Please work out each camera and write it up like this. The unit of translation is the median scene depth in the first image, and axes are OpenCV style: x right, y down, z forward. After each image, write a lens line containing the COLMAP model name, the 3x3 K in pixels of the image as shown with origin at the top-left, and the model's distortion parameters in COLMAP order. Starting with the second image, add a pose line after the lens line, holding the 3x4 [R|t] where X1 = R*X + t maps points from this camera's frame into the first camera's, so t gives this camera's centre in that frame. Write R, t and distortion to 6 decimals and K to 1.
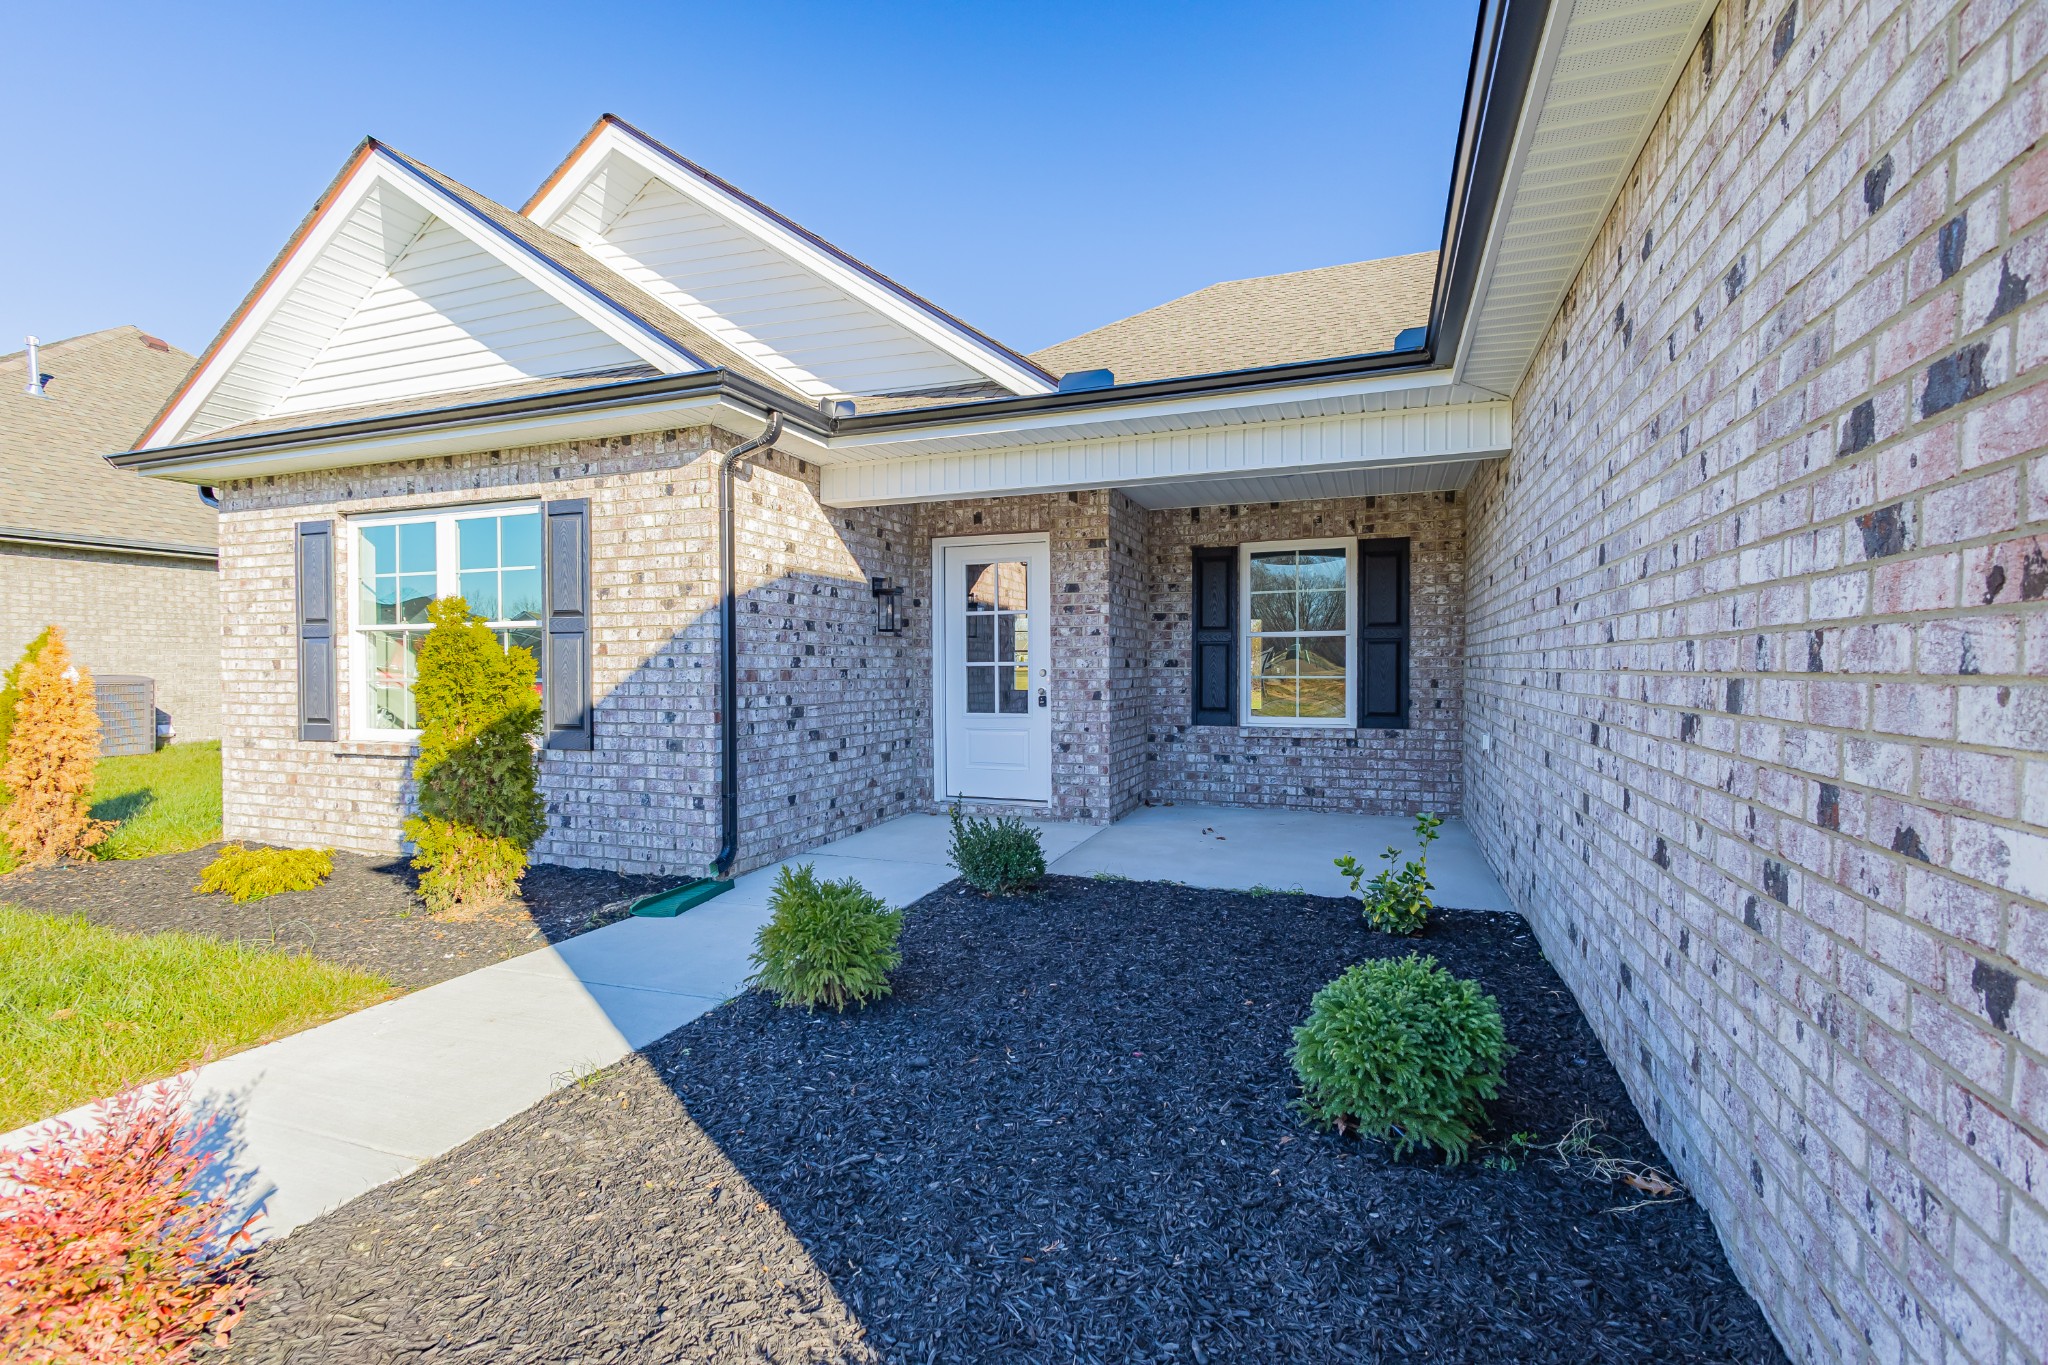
lens RADIAL K [[914.9, 0, 1026.7], [0, 914.9, 679.3], [0, 0, 1]] dist [0.015152, -0.005276]
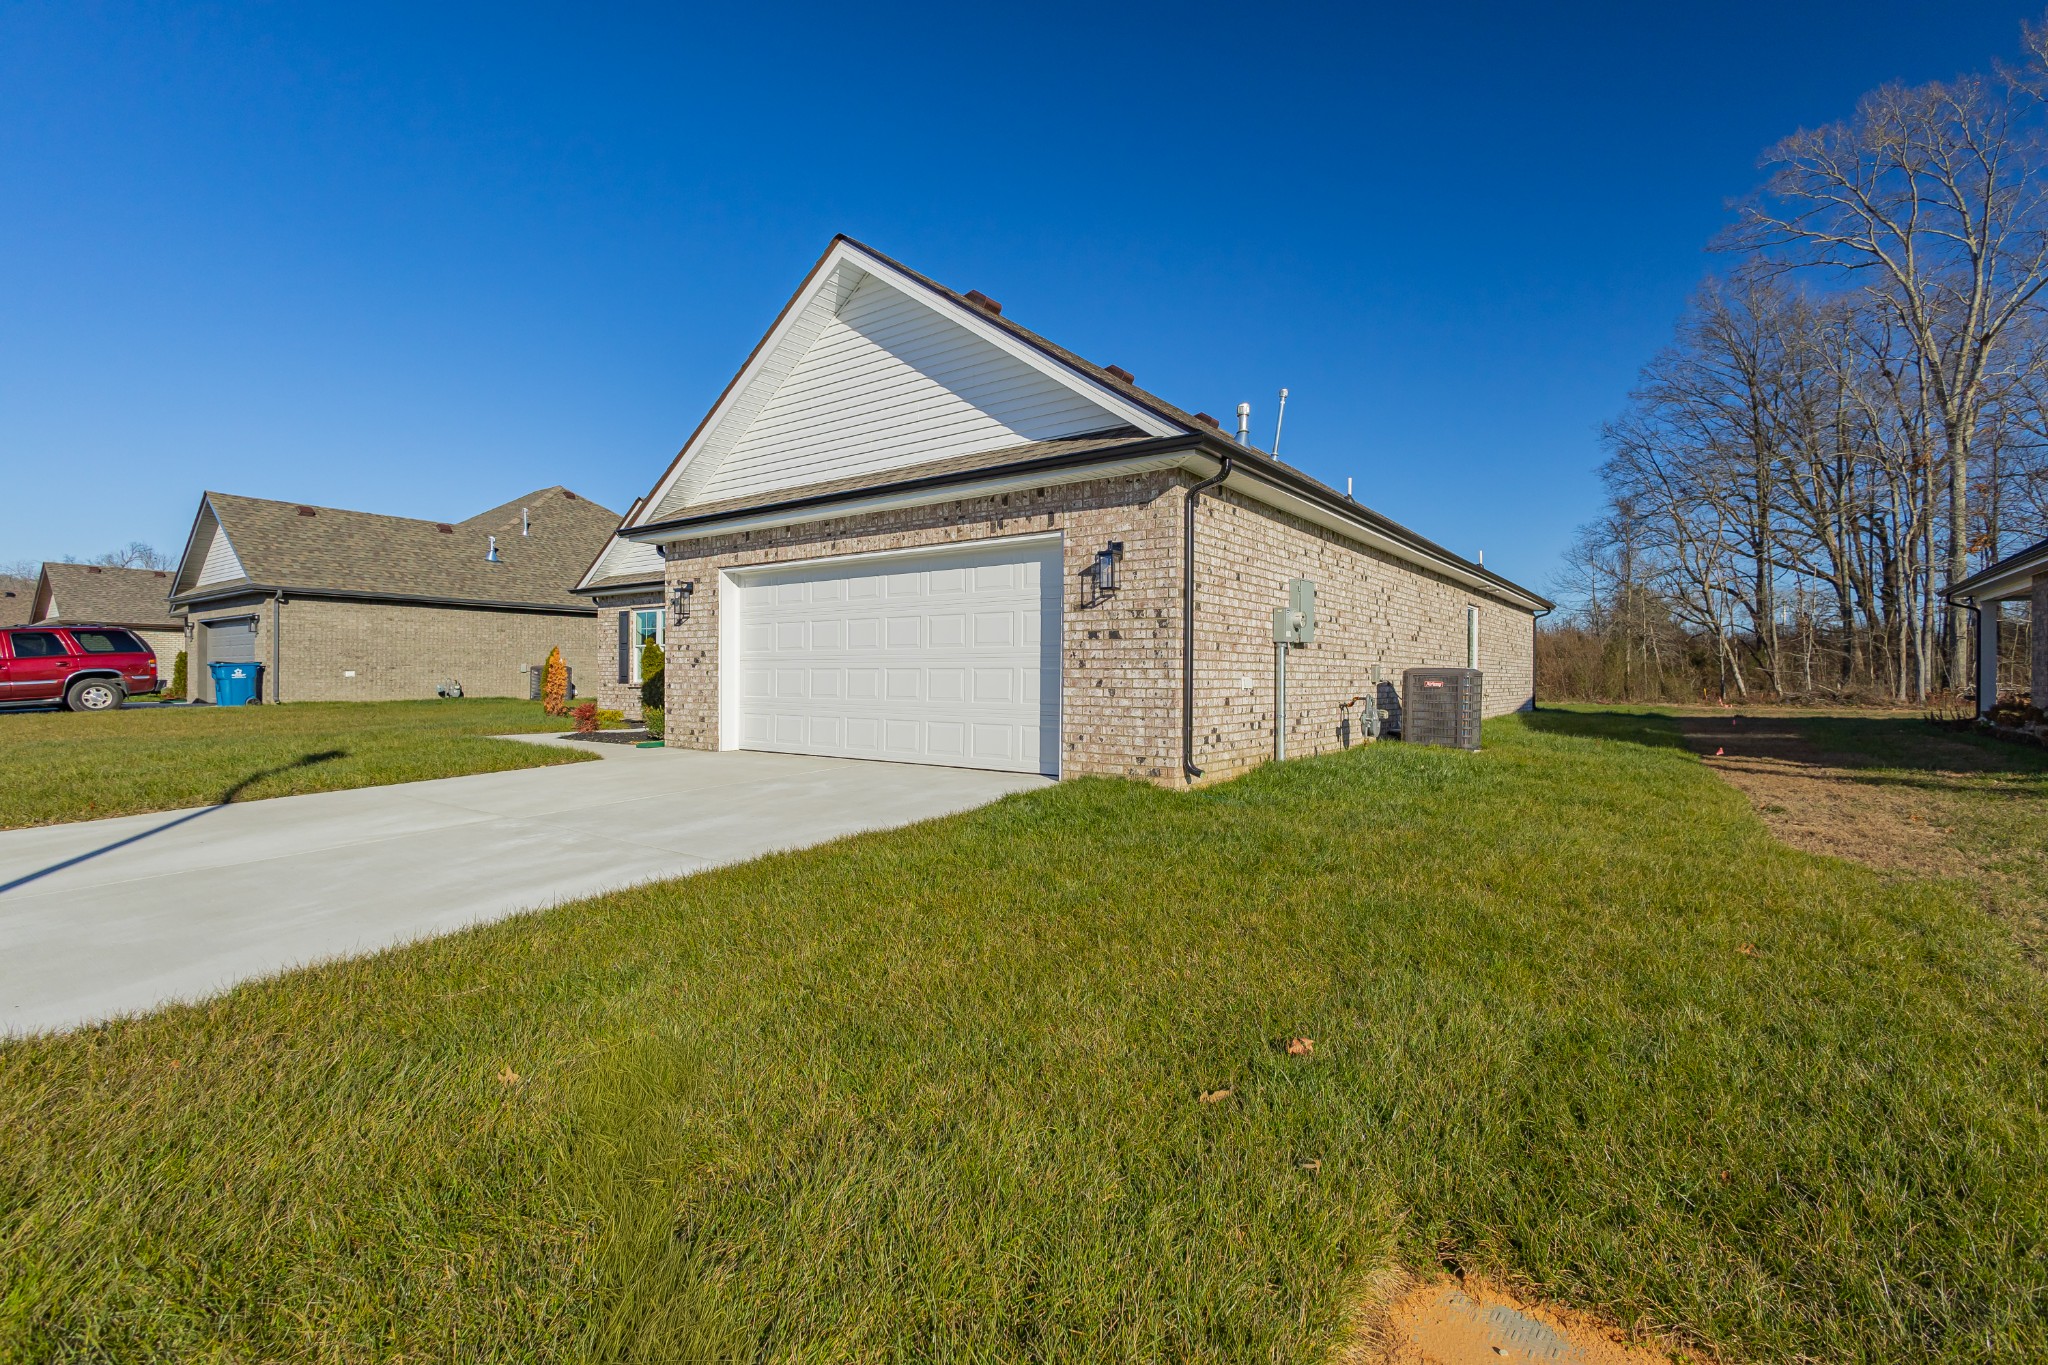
lens RADIAL K [[914.9, 0, 1026.7], [0, 914.9, 679.3], [0, 0, 1]] dist [0.015152, -0.005276]
pose [[0.962435, 0.009883, -0.271334, 1.406928], [-0.013039, 0.999867, -0.009832, 0.070781], [0.271200, 0.013001, 0.962435, -1.641499]]
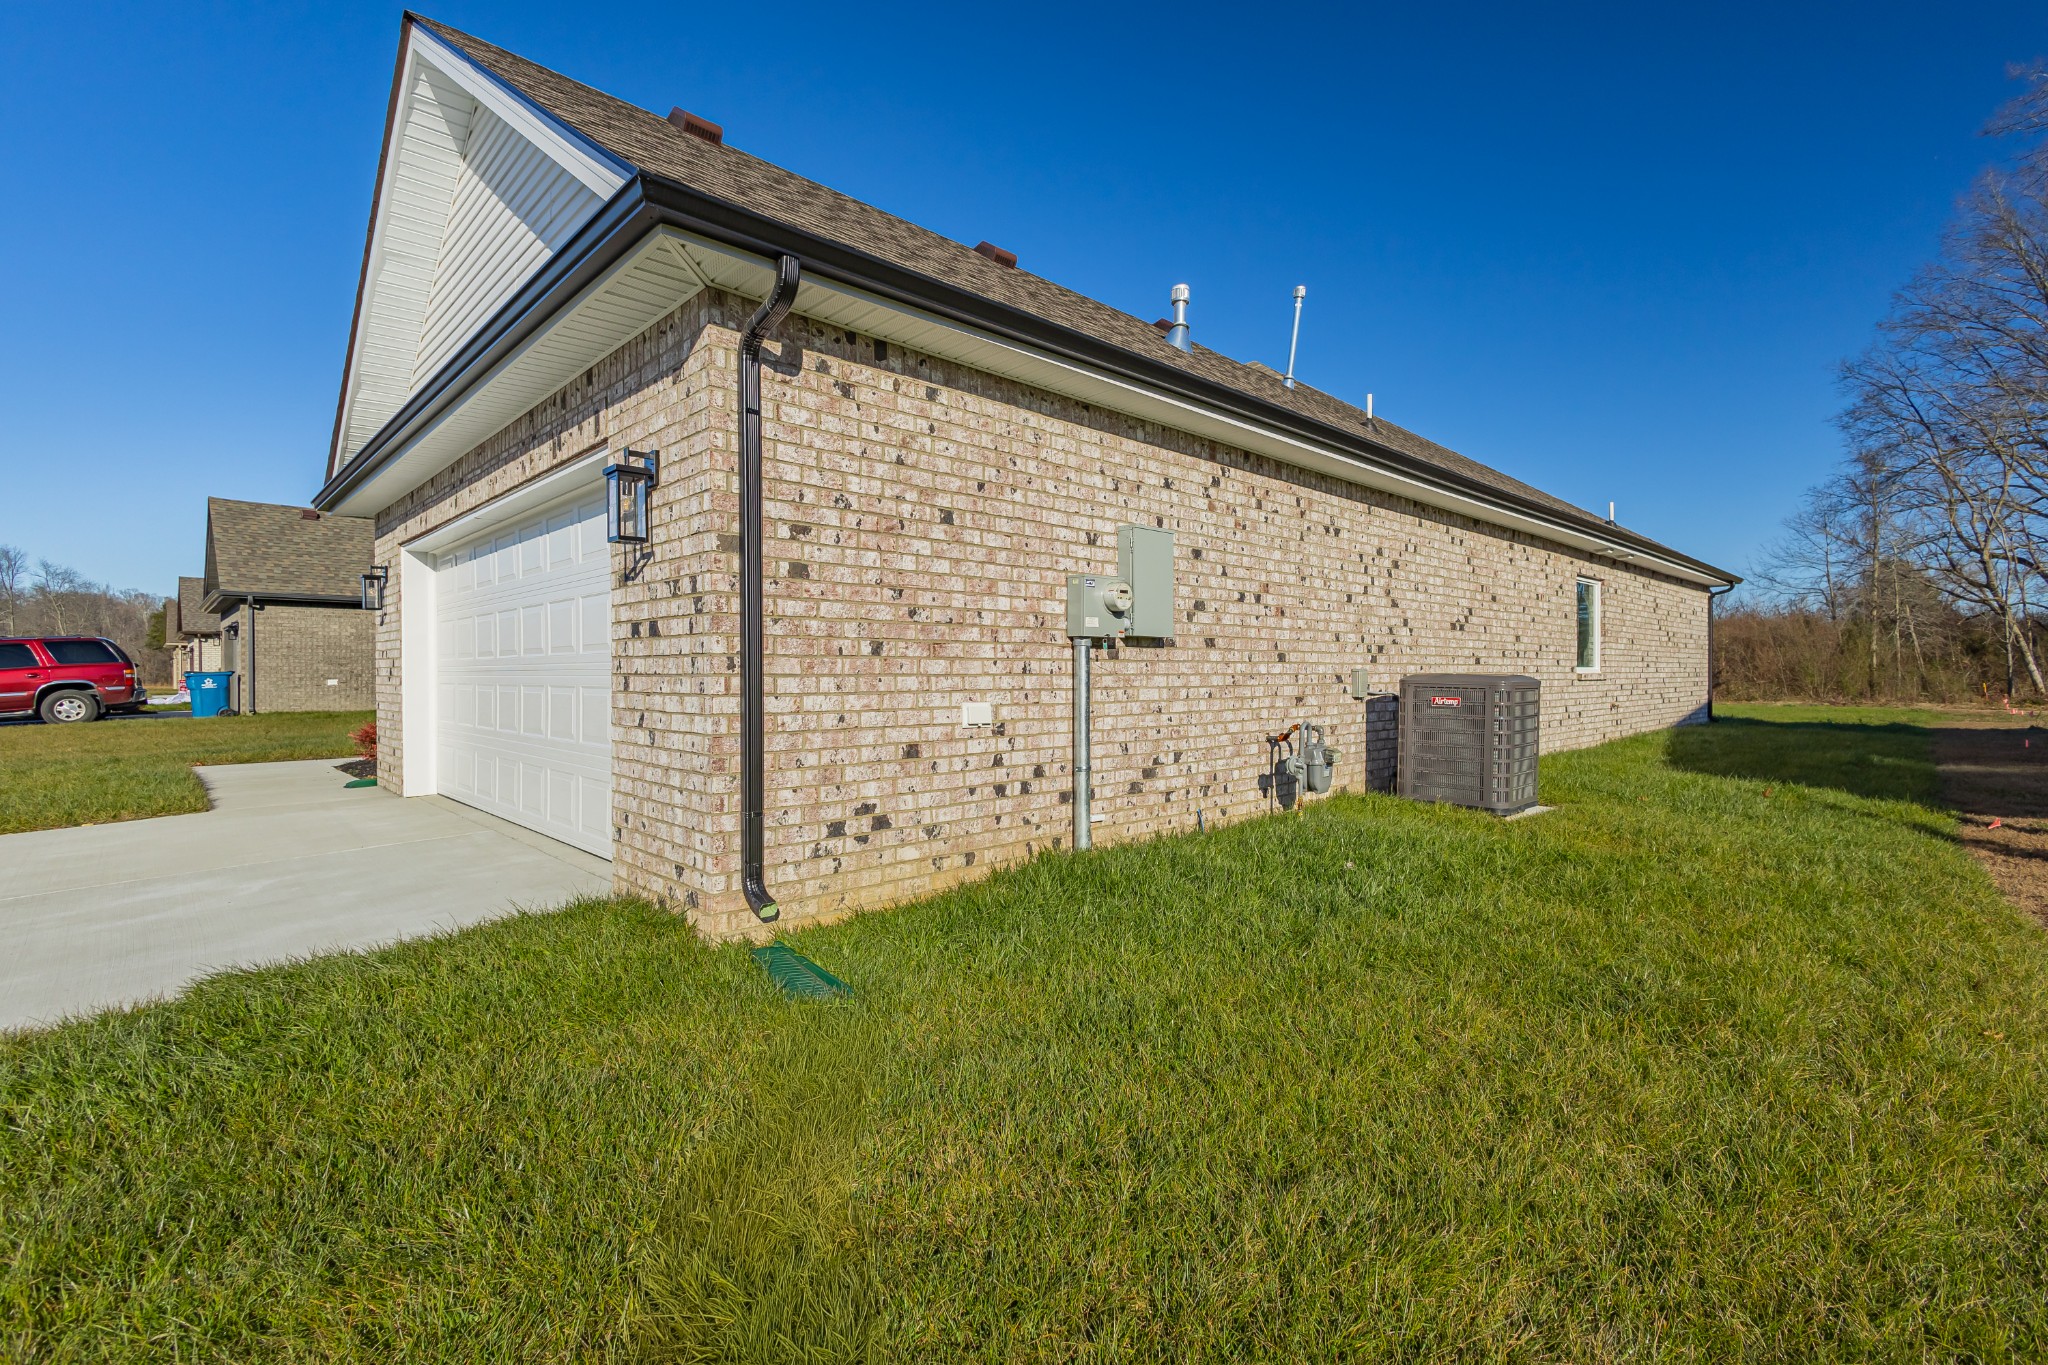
lens RADIAL K [[914.9, 0, 1026.7], [0, 914.9, 679.3], [0, 0, 1]] dist [0.015152, -0.005276]
pose [[0.902620, 0.004600, -0.430413, 1.719940], [-0.006838, 0.999970, -0.003652, 0.031715], [0.430383, 0.006240, 0.902625, -0.859806]]
